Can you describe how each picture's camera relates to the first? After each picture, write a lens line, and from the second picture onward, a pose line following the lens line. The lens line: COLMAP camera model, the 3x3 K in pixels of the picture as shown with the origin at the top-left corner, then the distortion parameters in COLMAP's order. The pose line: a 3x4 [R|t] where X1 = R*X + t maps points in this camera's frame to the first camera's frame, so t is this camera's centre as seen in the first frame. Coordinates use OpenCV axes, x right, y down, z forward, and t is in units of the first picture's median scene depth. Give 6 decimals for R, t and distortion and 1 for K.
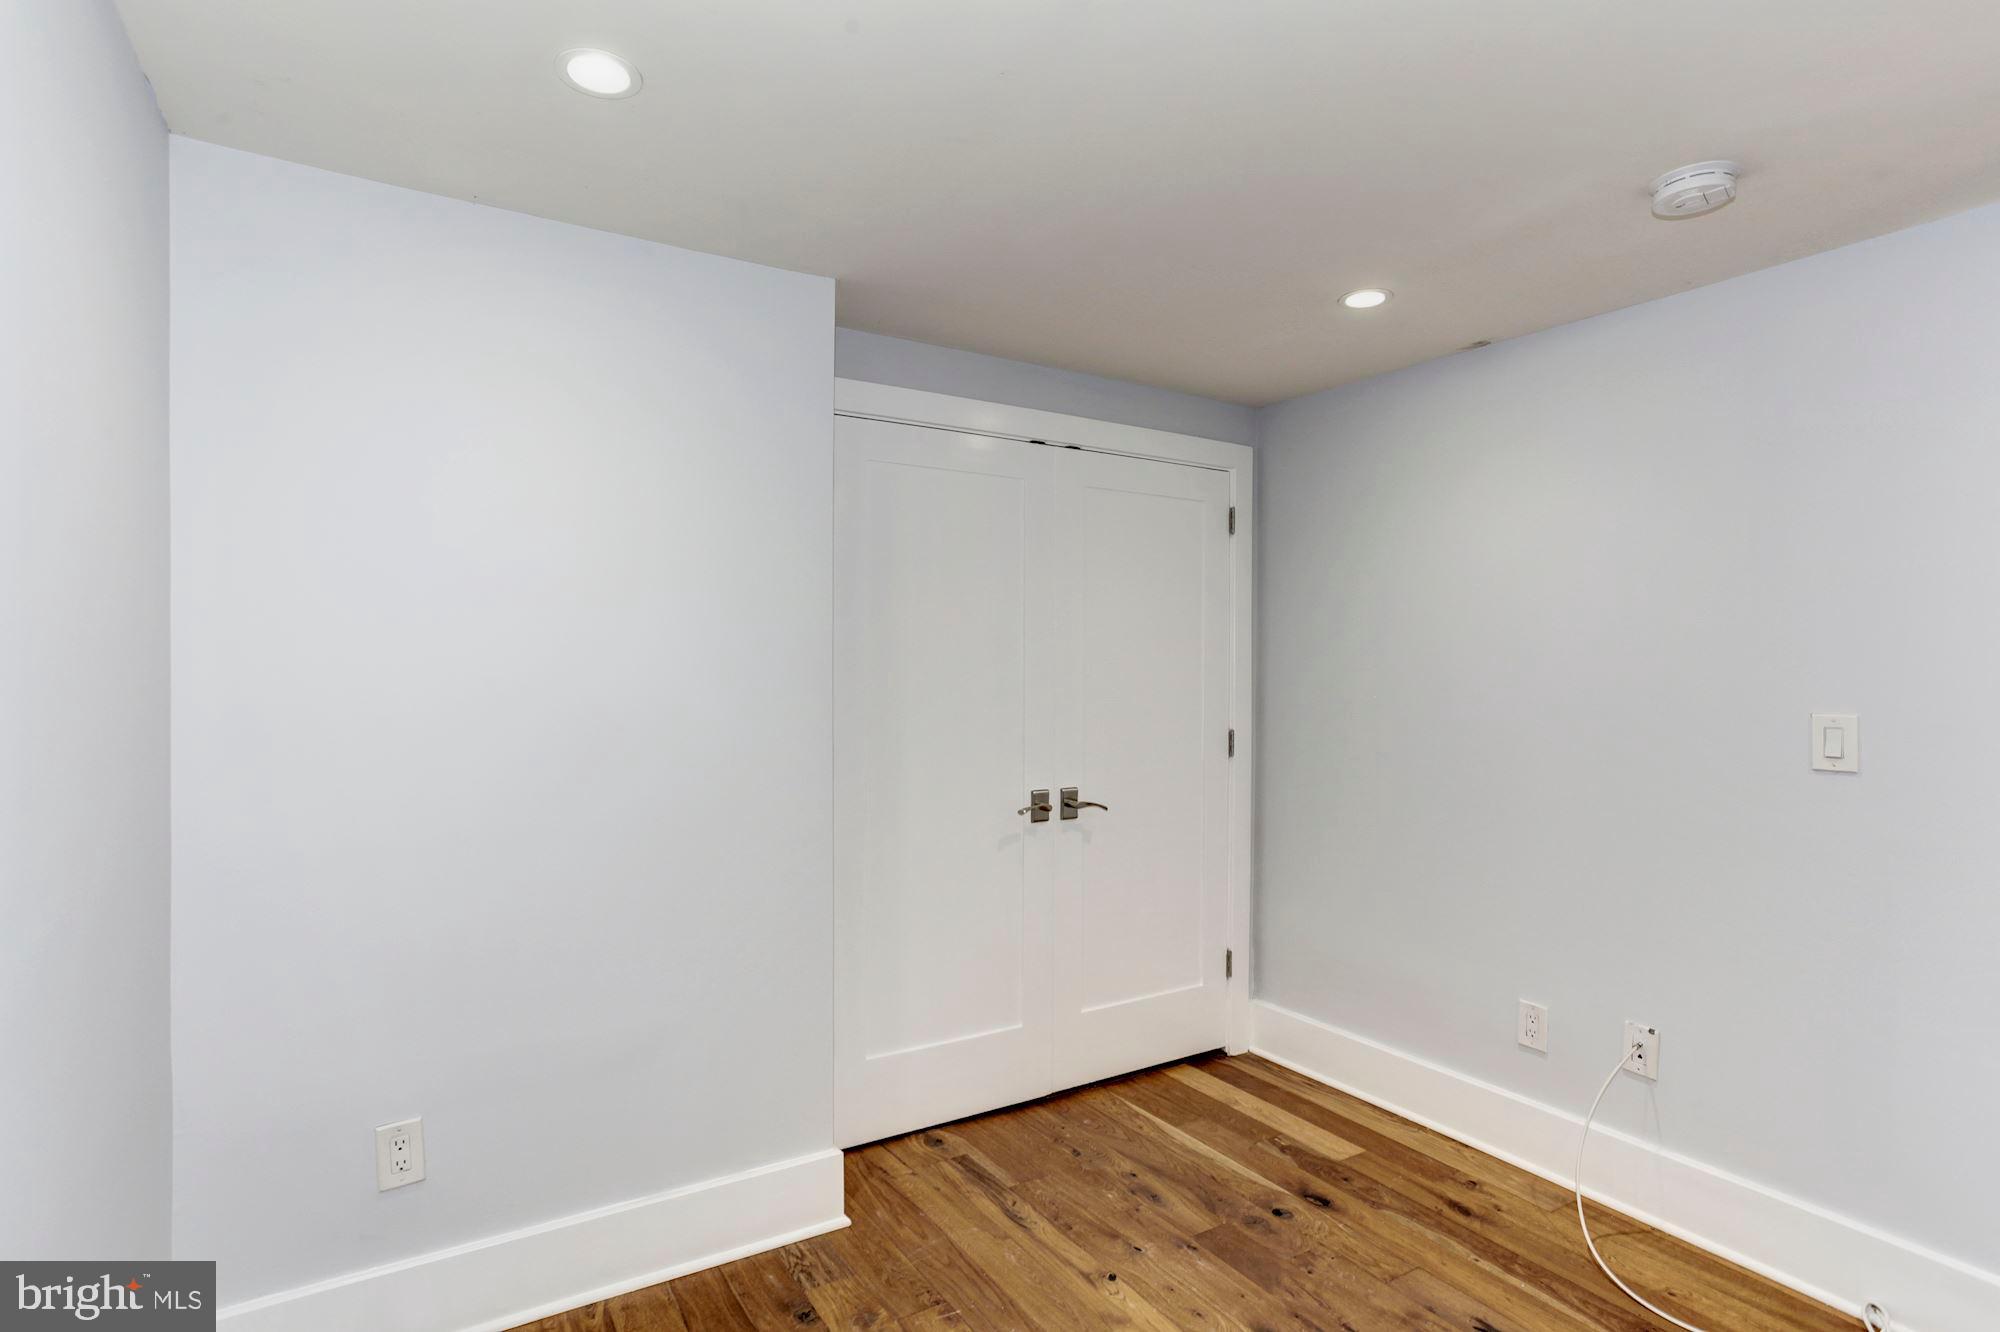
lens RADIAL K [[984.4, 0, 1000.0], [0, 984.4, 666.0], [0, 0, 1]] dist [-0.021089, -0.000350]
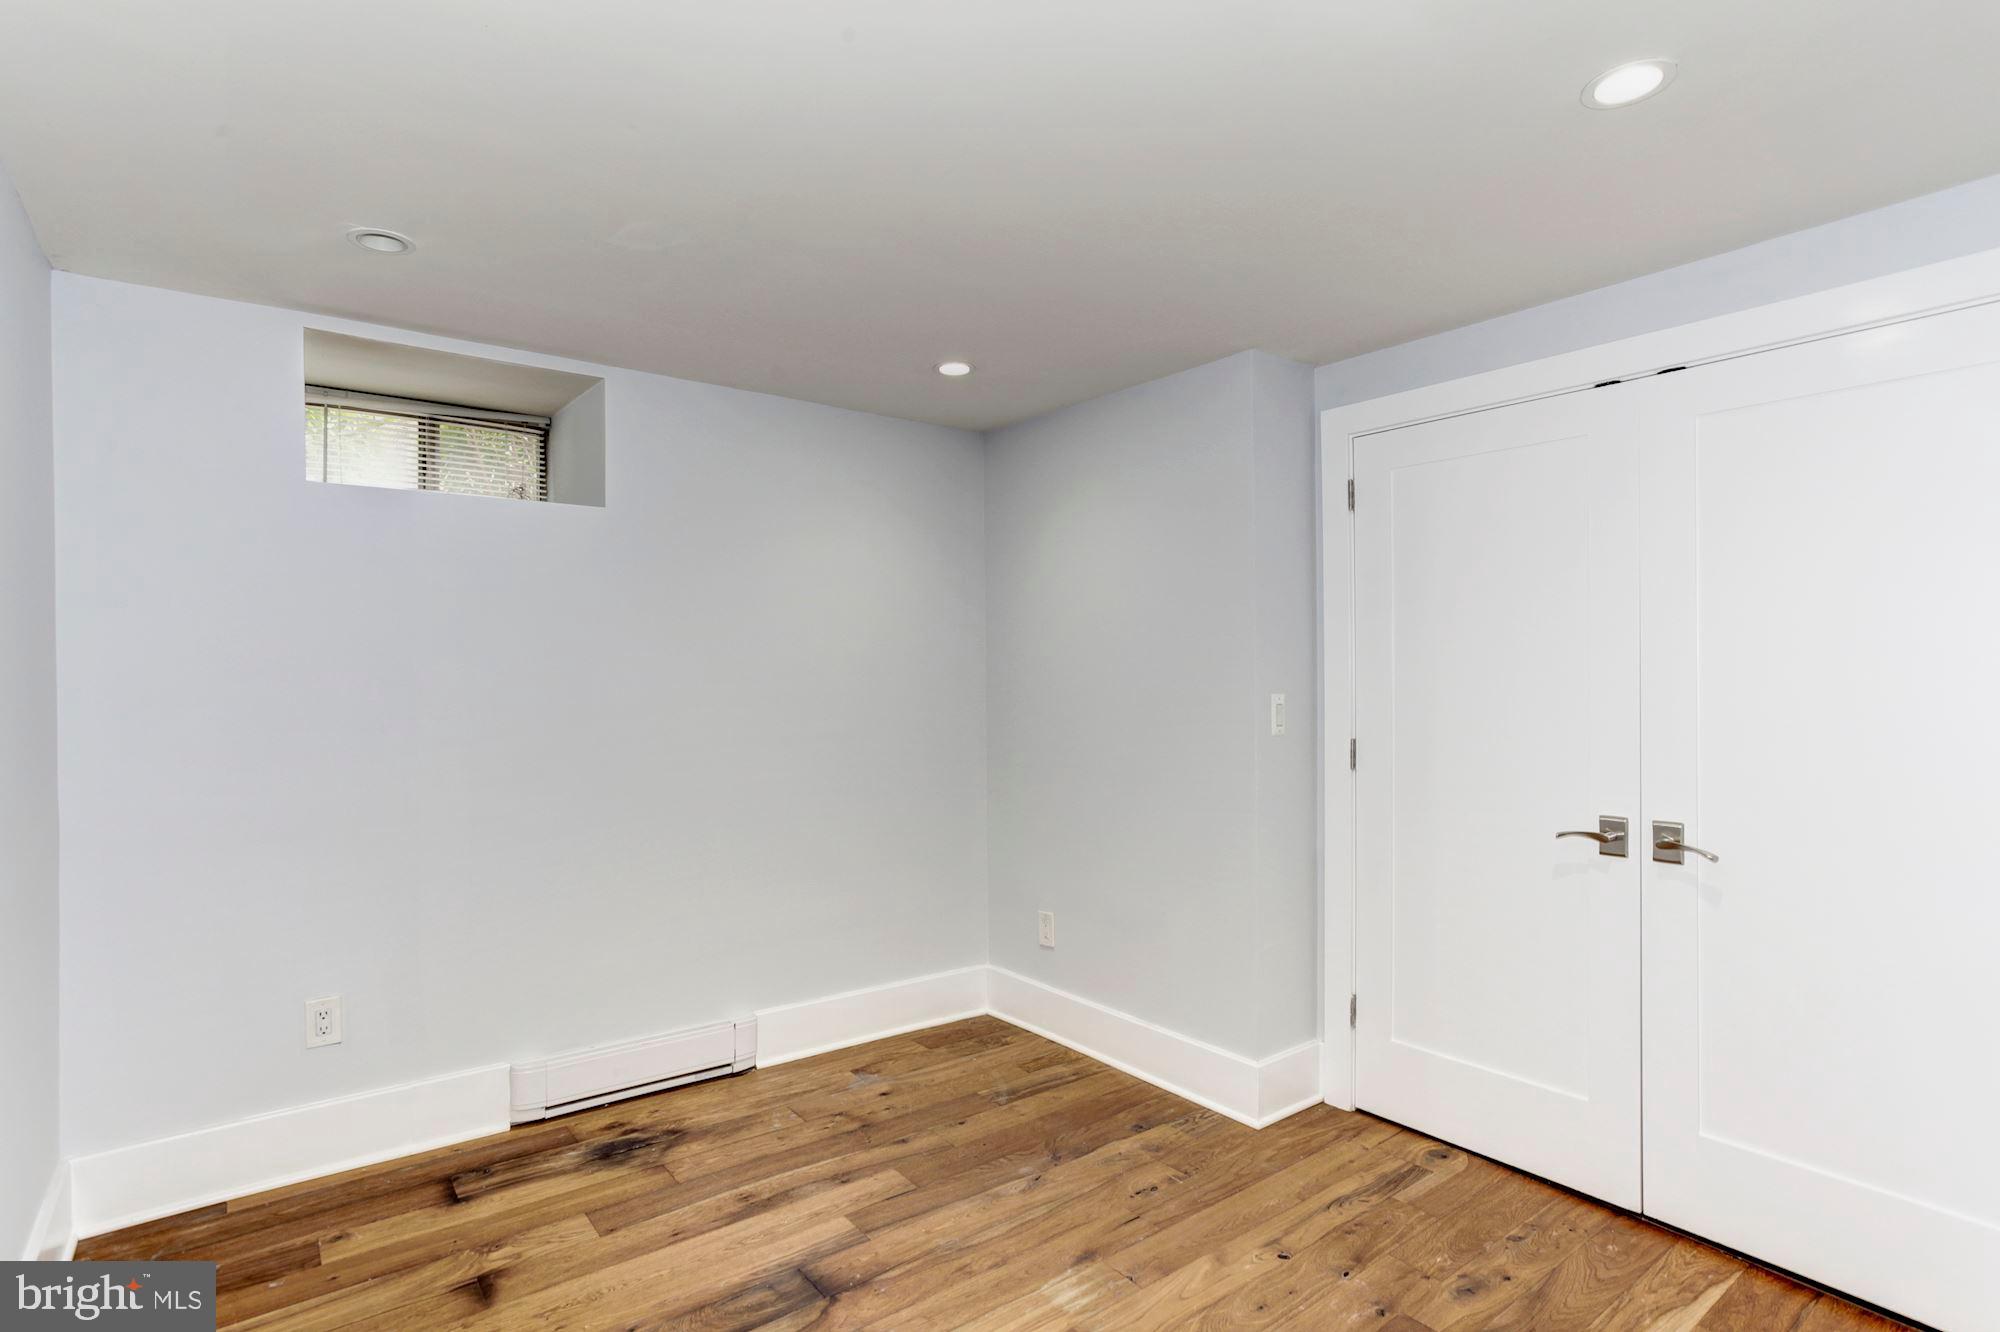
lens RADIAL K [[1037.1, 0, 1000.0], [0, 1037.1, 666.0], [0, 0, 1]] dist [-0.002741, 0.000406]
pose [[0.112377, -0.016743, -0.993525, 0.986489], [-0.004966, 0.999836, -0.017412, 0.026153], [0.993653, 0.006891, 0.112275, 0.492272]]
